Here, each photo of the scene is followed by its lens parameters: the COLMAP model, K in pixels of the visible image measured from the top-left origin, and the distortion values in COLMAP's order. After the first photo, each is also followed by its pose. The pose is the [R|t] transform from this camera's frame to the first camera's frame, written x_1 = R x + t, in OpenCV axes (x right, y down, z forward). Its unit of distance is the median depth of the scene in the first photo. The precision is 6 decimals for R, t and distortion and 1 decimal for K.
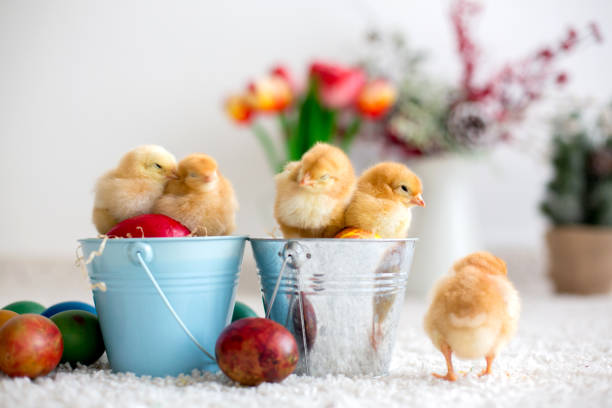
lens RADIAL K [[929.6, 0, 304.0], [0, 929.6, 206.4], [0, 0, 1]] dist [-0.172610, 0.074076]
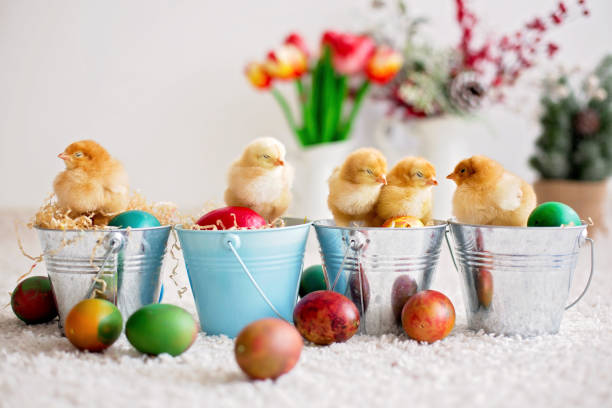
lens RADIAL K [[959.3, 0, 304.9], [0, 959.3, 205.2], [0, 0, 1]] dist [-0.173519, 0.087946]
pose [[0.999196, -0.010534, 0.038671, -0.126150], [0.006936, 0.995734, 0.092010, -0.114984], [-0.039475, -0.091667, 0.995007, -0.284717]]
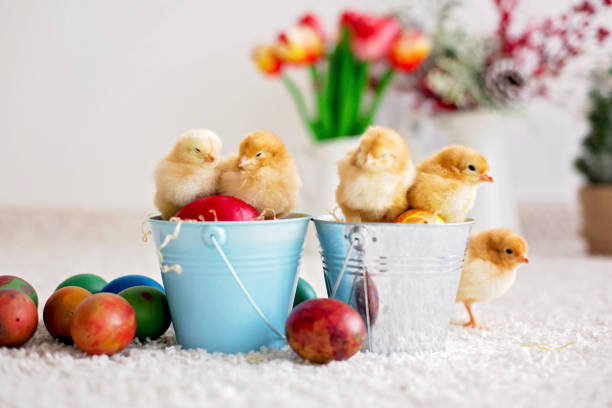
lens RADIAL K [[1020.6, 0, 305.7], [0, 1020.6, 203.3], [0, 0, 1]] dist [-0.151200, 0.025731]
pose [[0.999894, 0.009677, 0.010836, -0.084464], [-0.010448, 0.997237, 0.073548, -0.070424], [-0.010094, -0.073653, 0.997233, -0.140278]]
